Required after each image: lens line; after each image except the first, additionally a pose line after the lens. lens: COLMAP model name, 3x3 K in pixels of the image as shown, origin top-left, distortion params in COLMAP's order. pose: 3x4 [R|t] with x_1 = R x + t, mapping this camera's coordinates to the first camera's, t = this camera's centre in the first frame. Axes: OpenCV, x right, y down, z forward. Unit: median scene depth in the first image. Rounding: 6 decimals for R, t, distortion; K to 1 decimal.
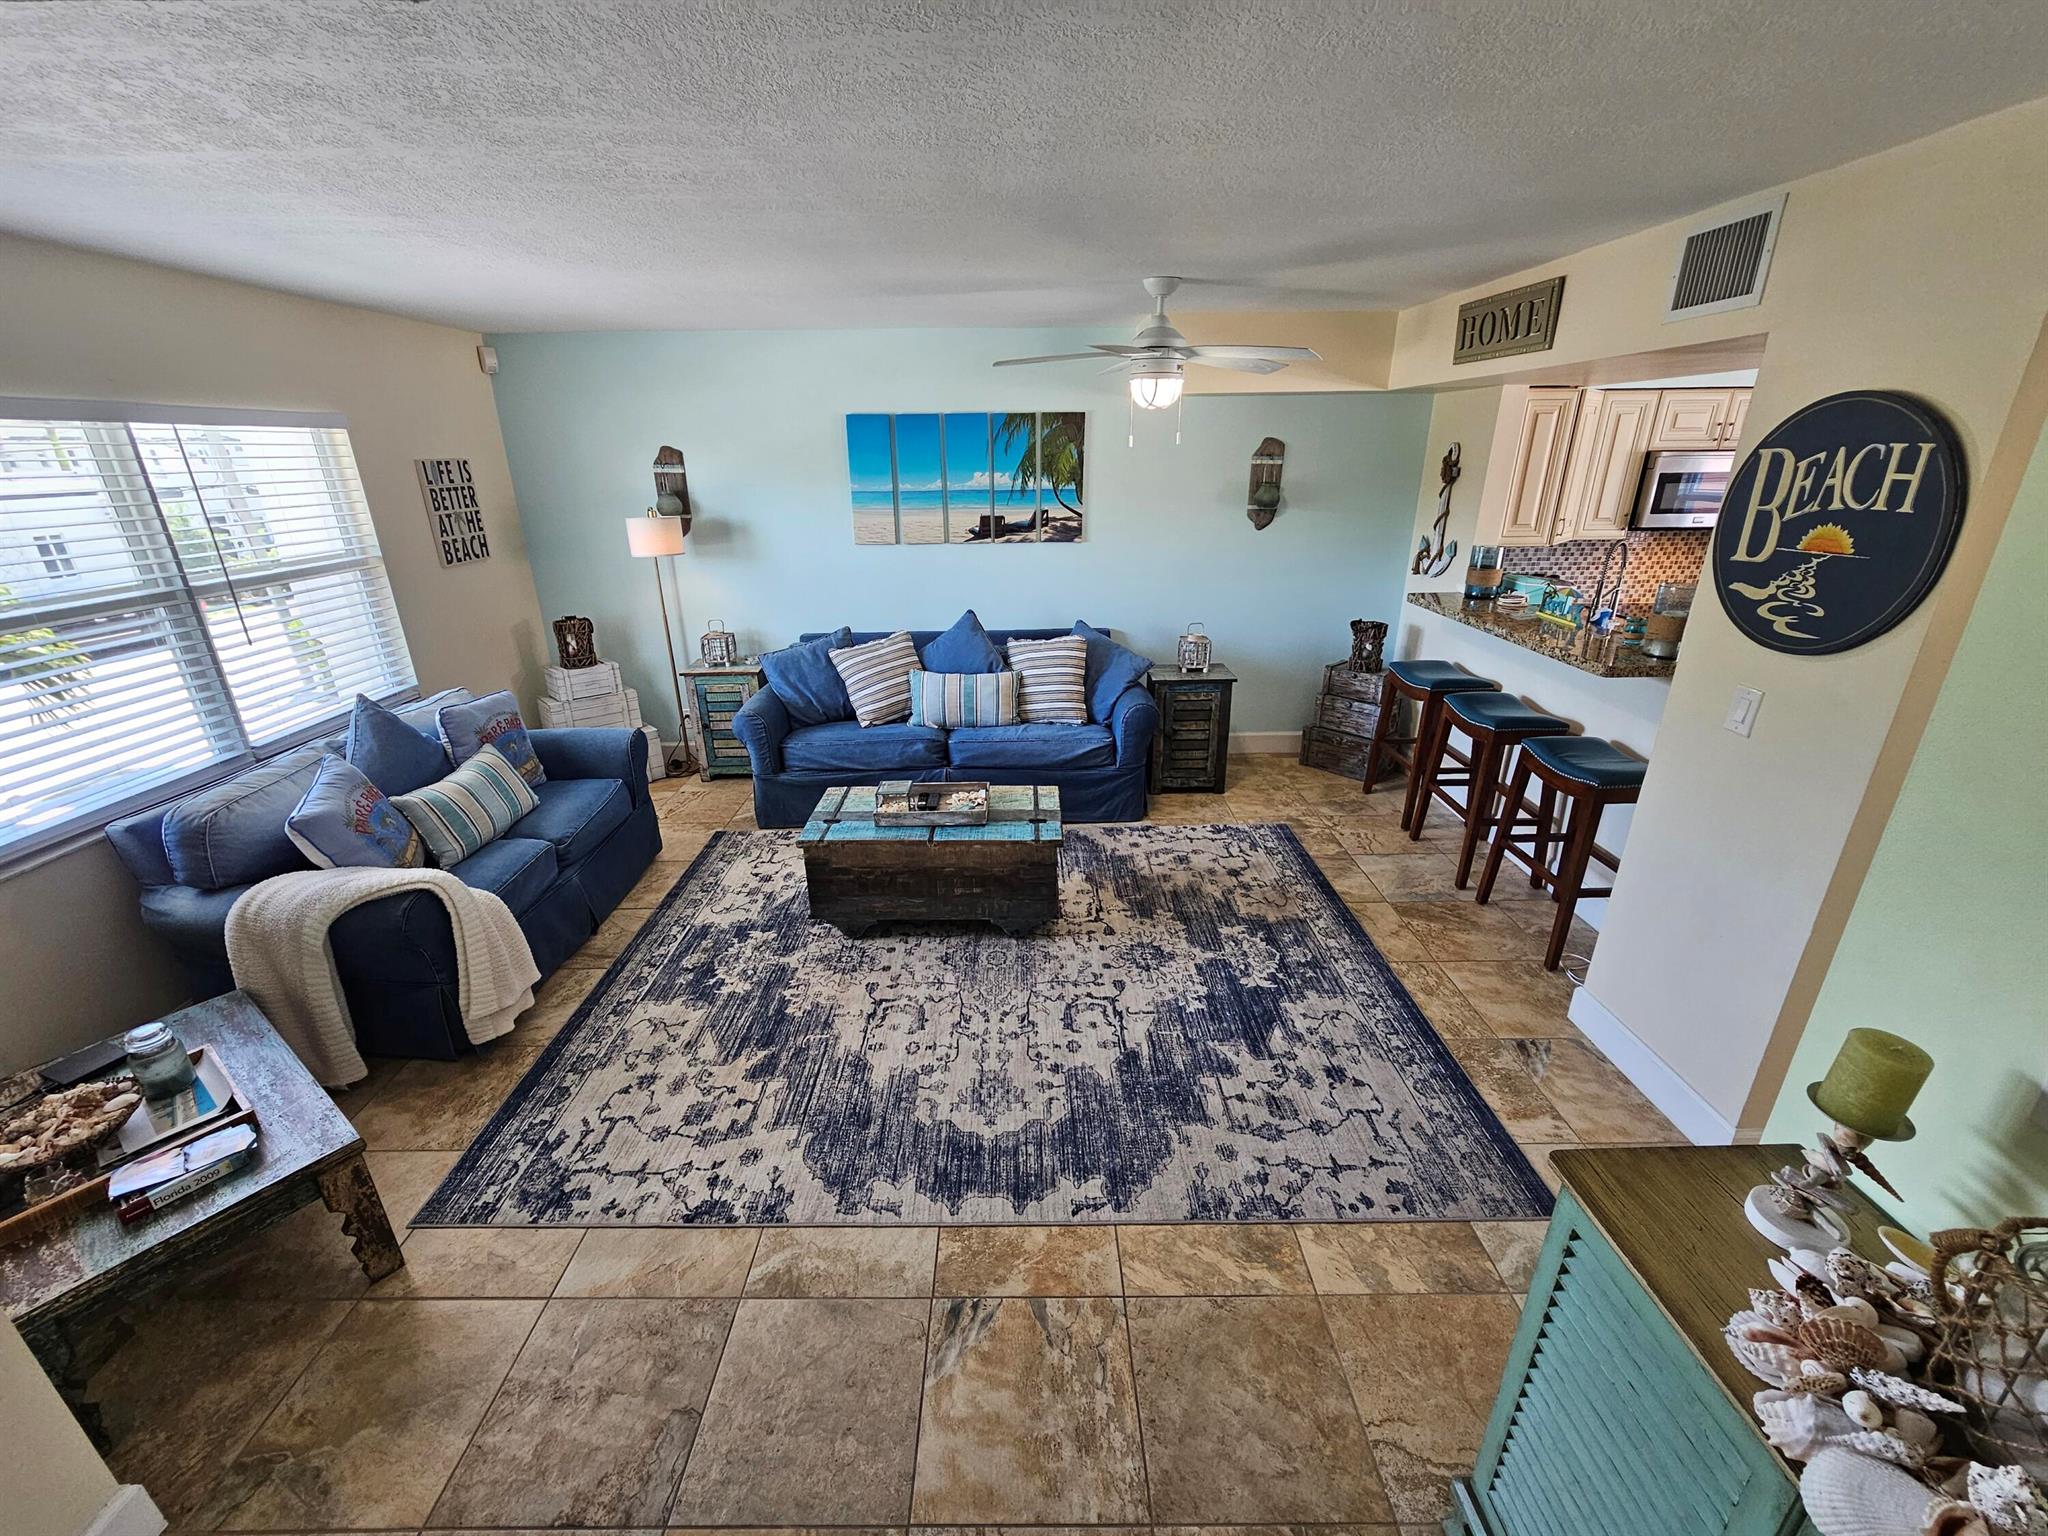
lens RADIAL K [[838.0, 0, 1015.8], [0, 838.0, 781.1], [0, 0, 1]] dist [-0.002706, 0.001324]
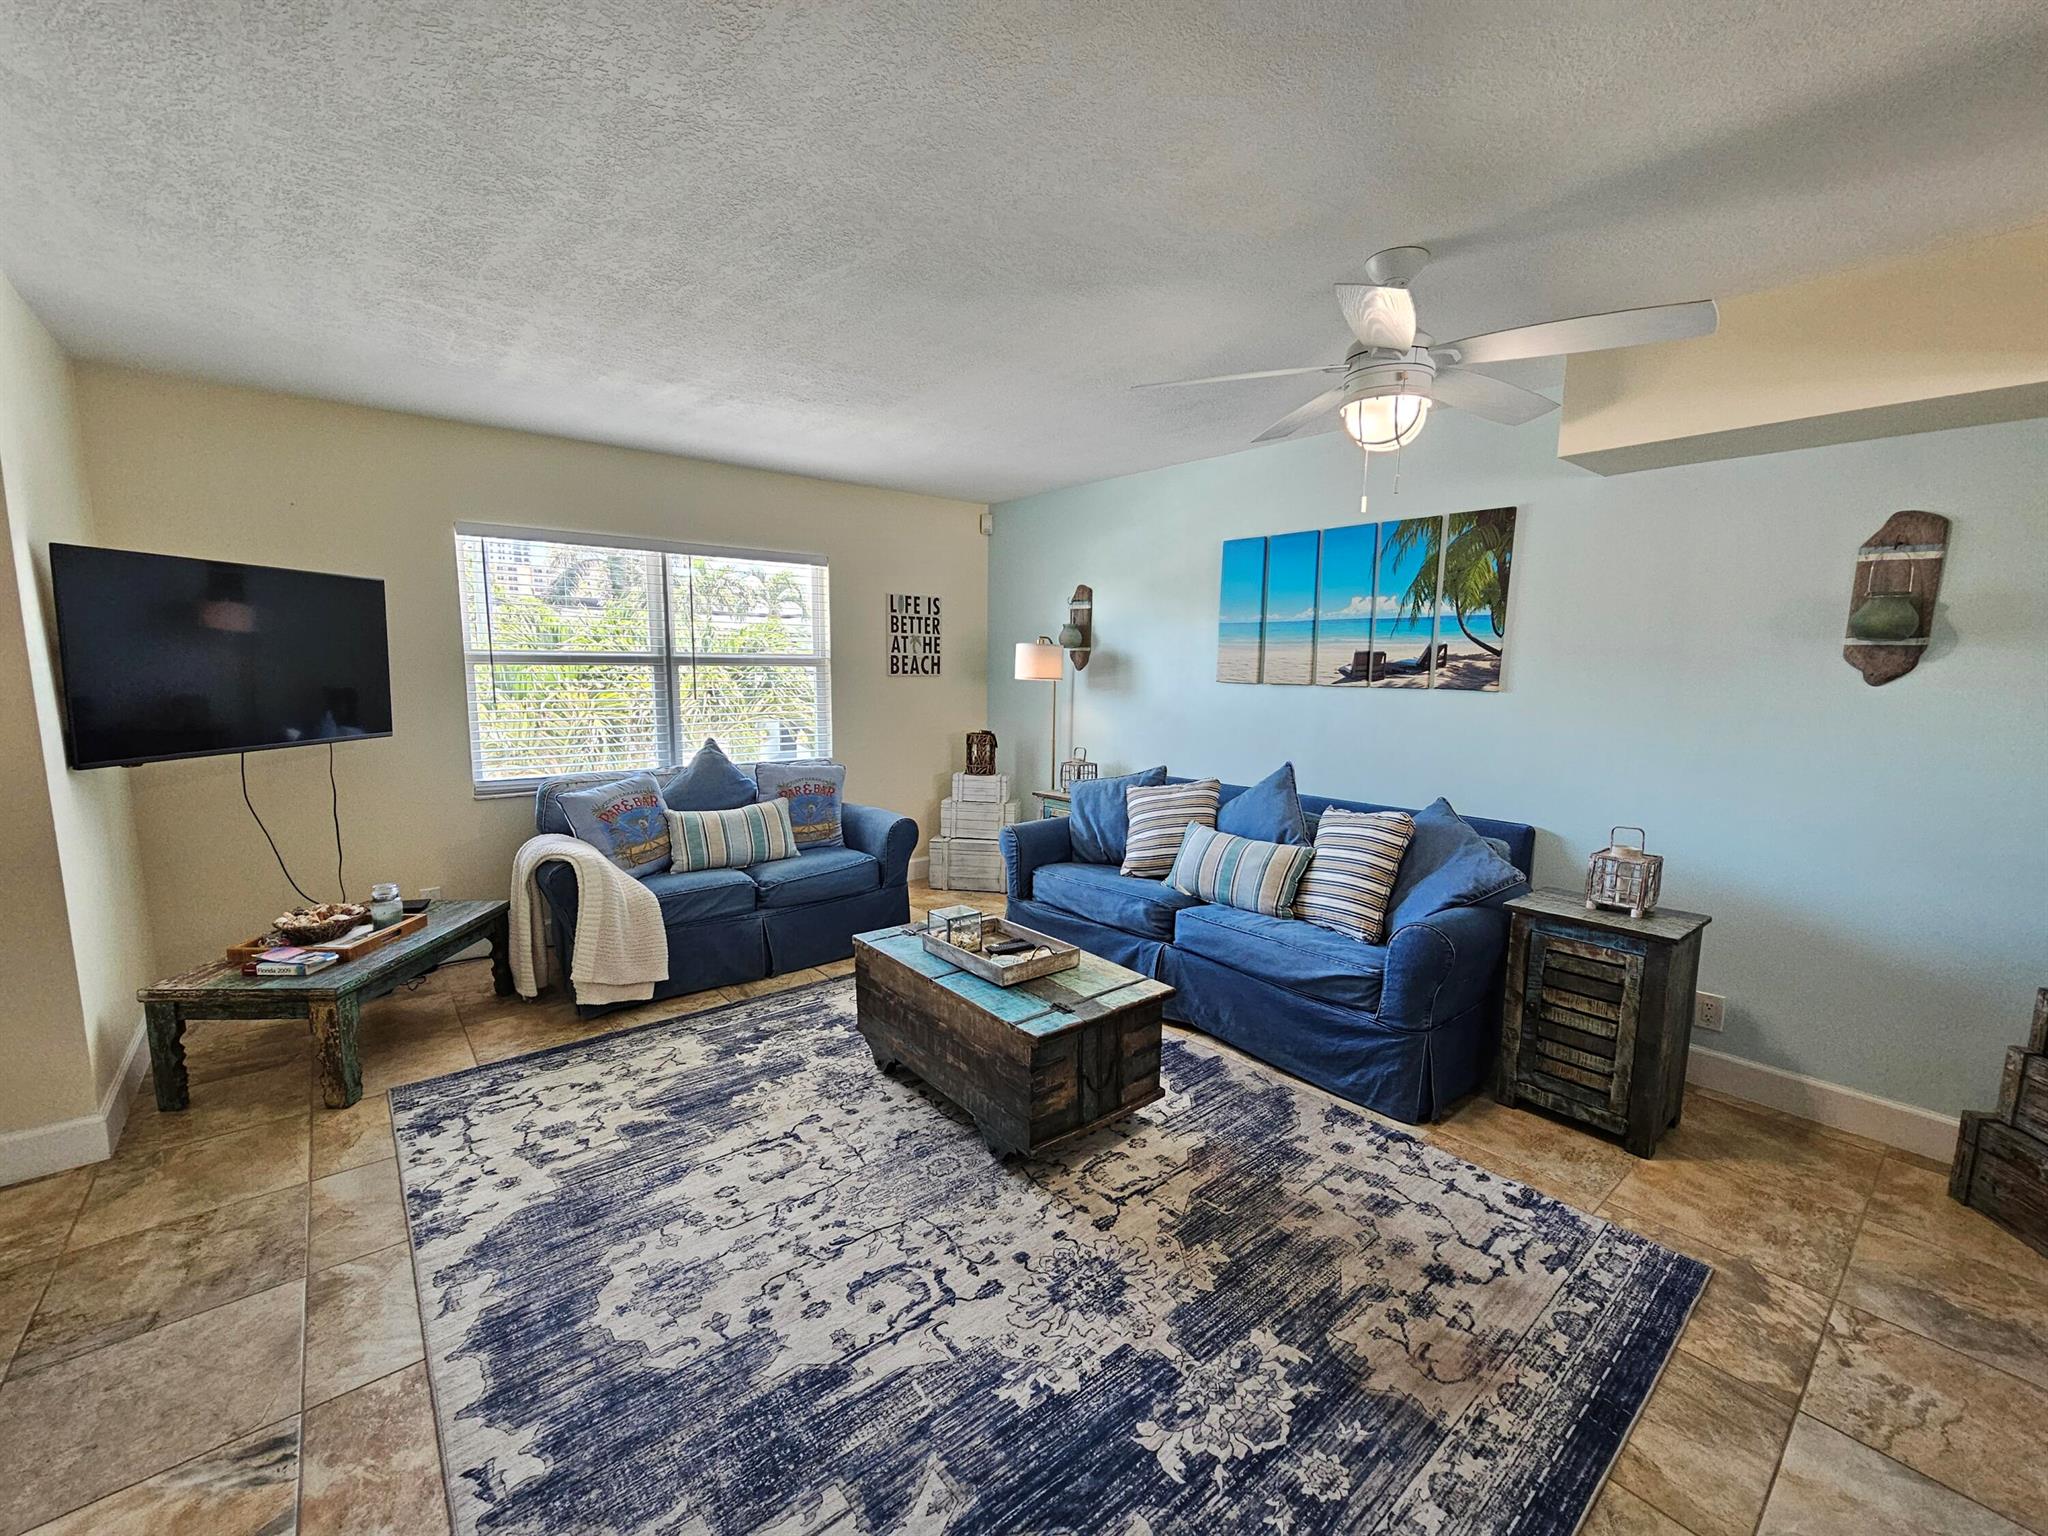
lens RADIAL K [[838.0, 0, 1016.5], [0, 838.0, 783.4], [0, 0, 1]] dist [-0.002706, 0.001324]
pose [[0.634955, 0.130458, -0.761454, 0.583335], [-0.302878, 0.948769, -0.090011, -0.065495], [0.710702, 0.287781, 0.641939, 0.527024]]
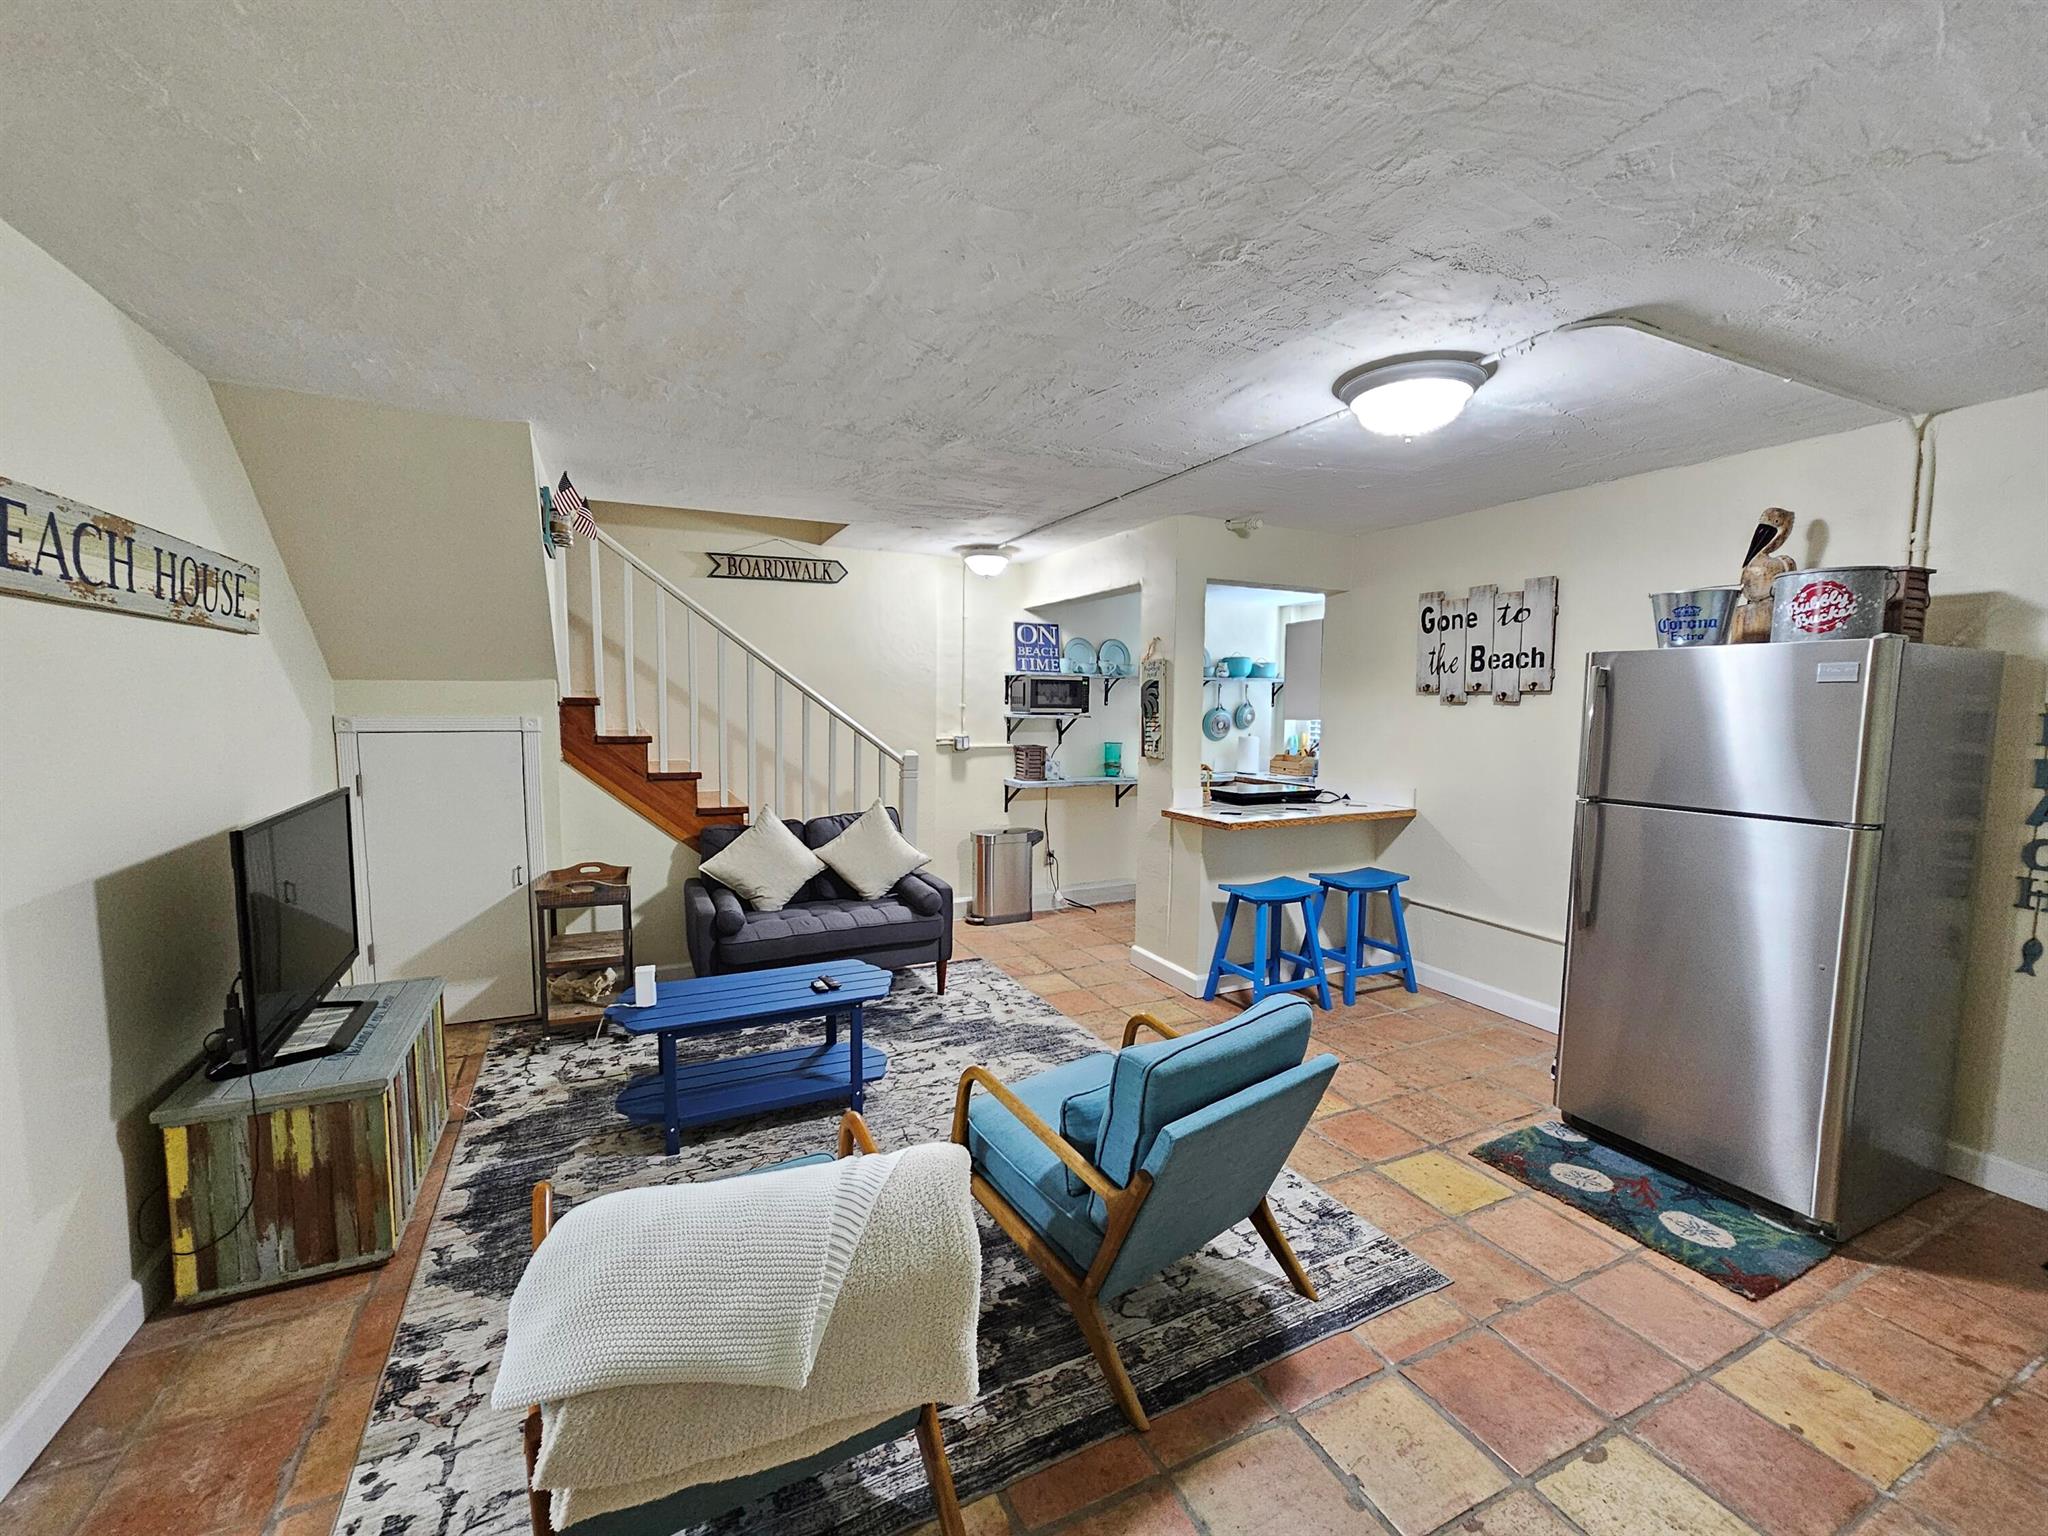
lens RADIAL K [[838.0, 0, 1013.2], [0, 838.0, 780.3], [0, 0, 1]] dist [-0.002706, 0.001324]
pose [[-0.442142, -0.079242, 0.893438, -0.971562], [0.328377, 0.912634, 0.243451, -0.310879], [-0.834673, 0.401024, -0.377492, 1.144464]]
